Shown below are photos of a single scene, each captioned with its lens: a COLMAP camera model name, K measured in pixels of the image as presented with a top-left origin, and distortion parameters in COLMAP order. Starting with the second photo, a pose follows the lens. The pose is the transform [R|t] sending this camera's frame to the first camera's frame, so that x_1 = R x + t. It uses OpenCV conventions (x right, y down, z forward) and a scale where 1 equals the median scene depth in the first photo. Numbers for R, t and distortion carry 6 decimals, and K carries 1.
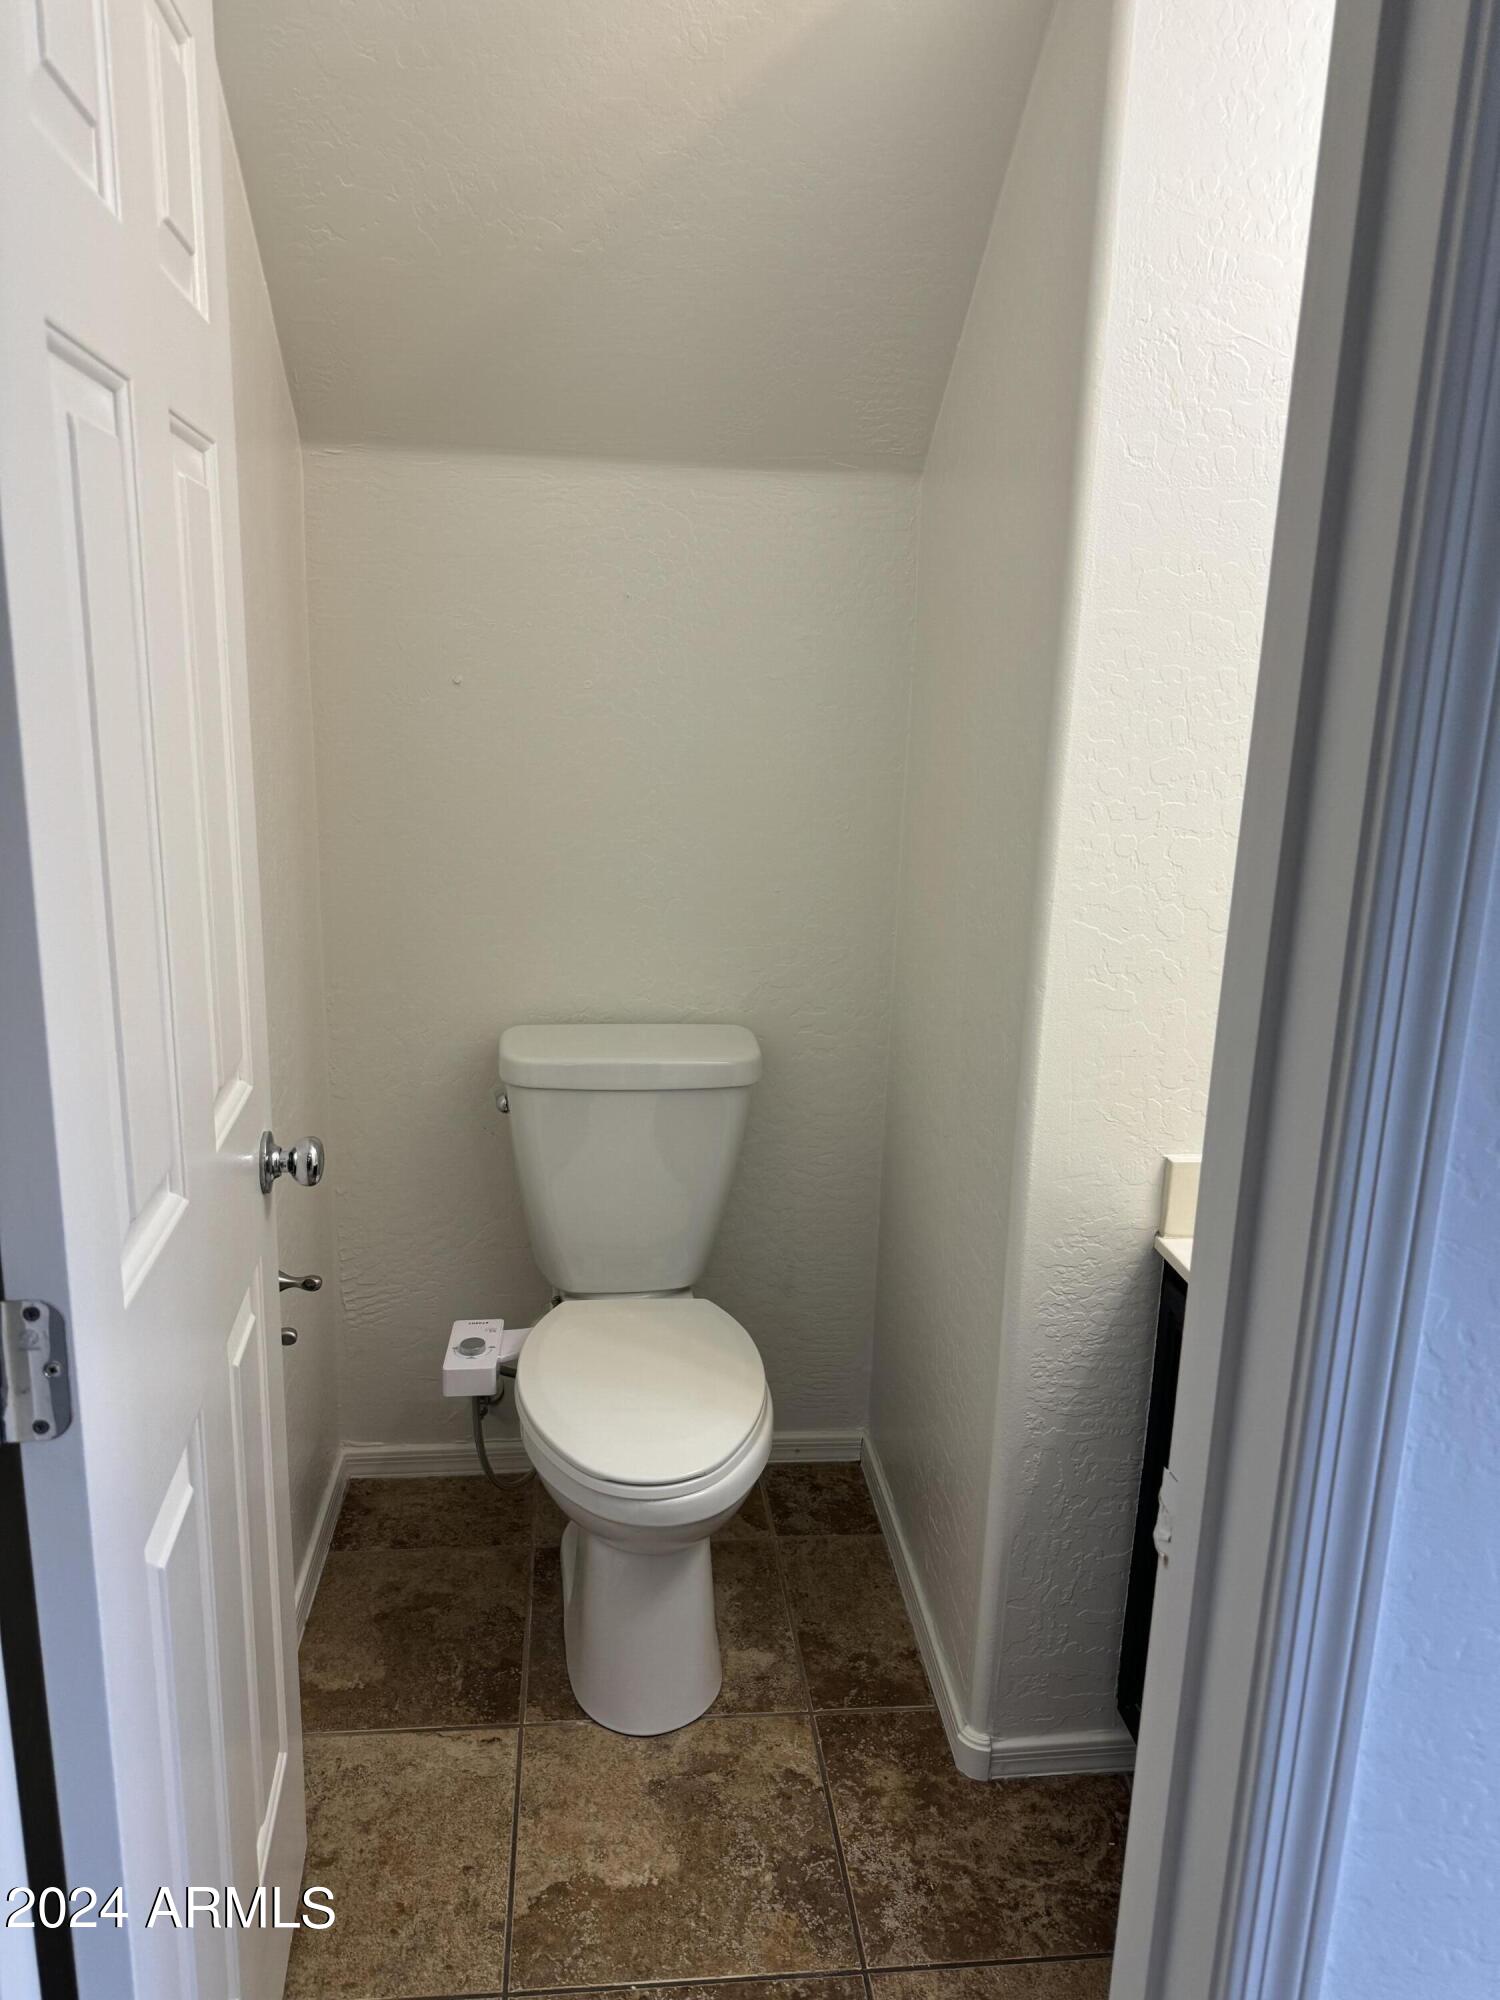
lens RADIAL K [[1424.1, 0, 748.0], [0, 1424.1, 1001.7], [0, 0, 1]] dist [0.041336, -0.035906]
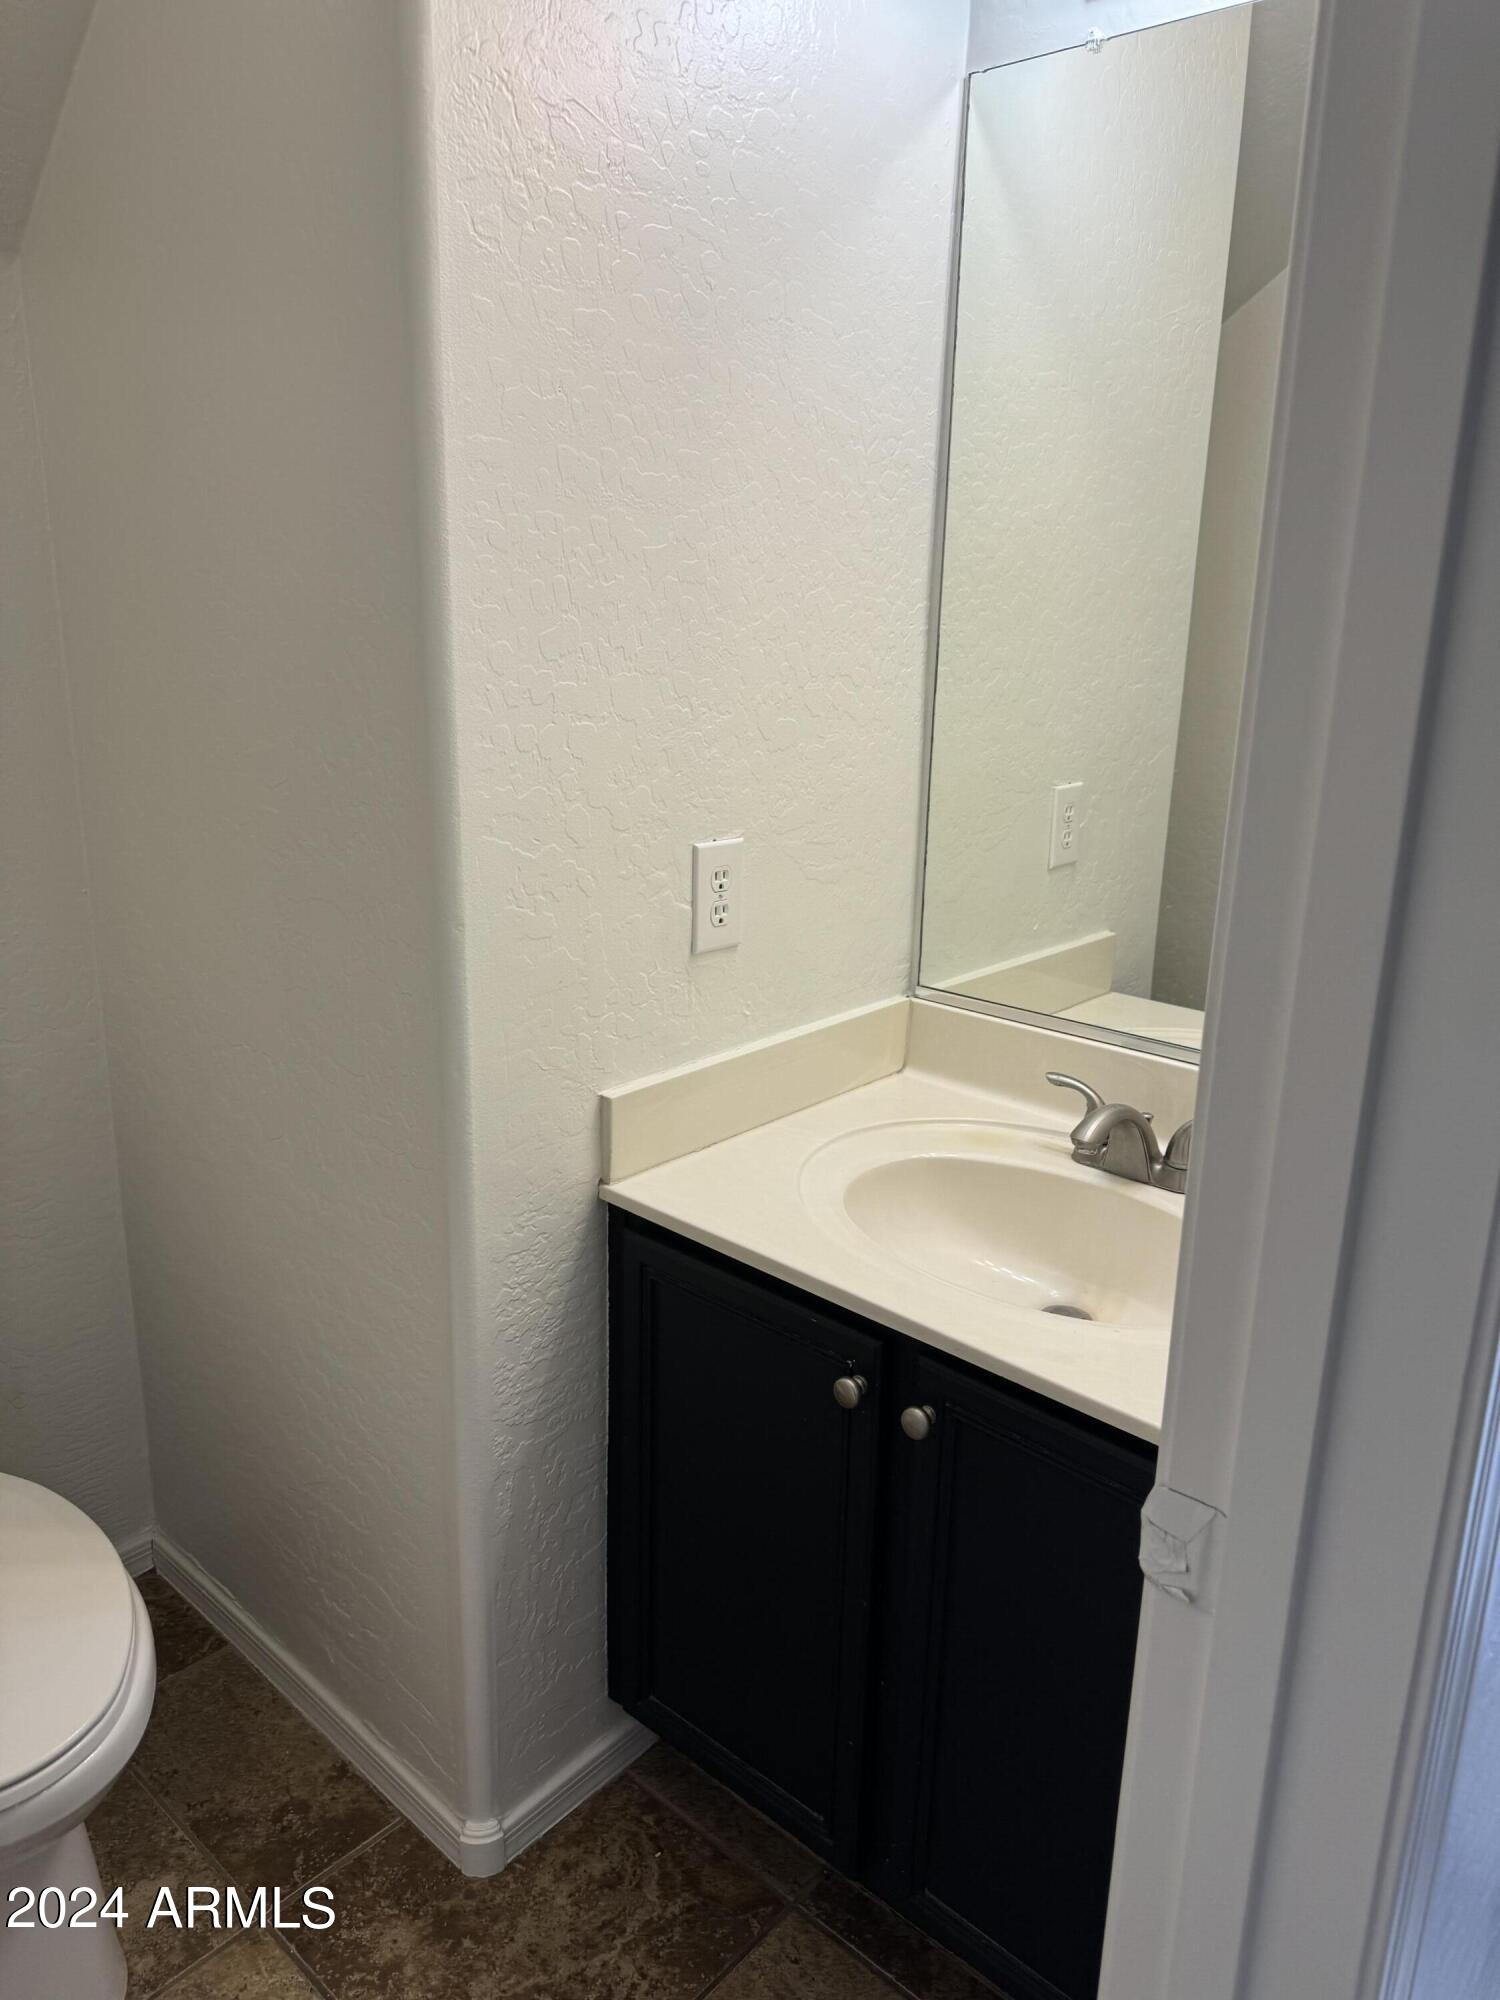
lens RADIAL K [[1424.1, 0, 751.7], [0, 1424.1, 985.5], [0, 0, 1]] dist [0.041336, -0.035906]
pose [[0.746899, -0.196262, 0.635313, -0.162892], [0.162414, 0.980356, 0.111912, -0.035685], [-0.644797, 0.019597, 0.764103, 0.260064]]
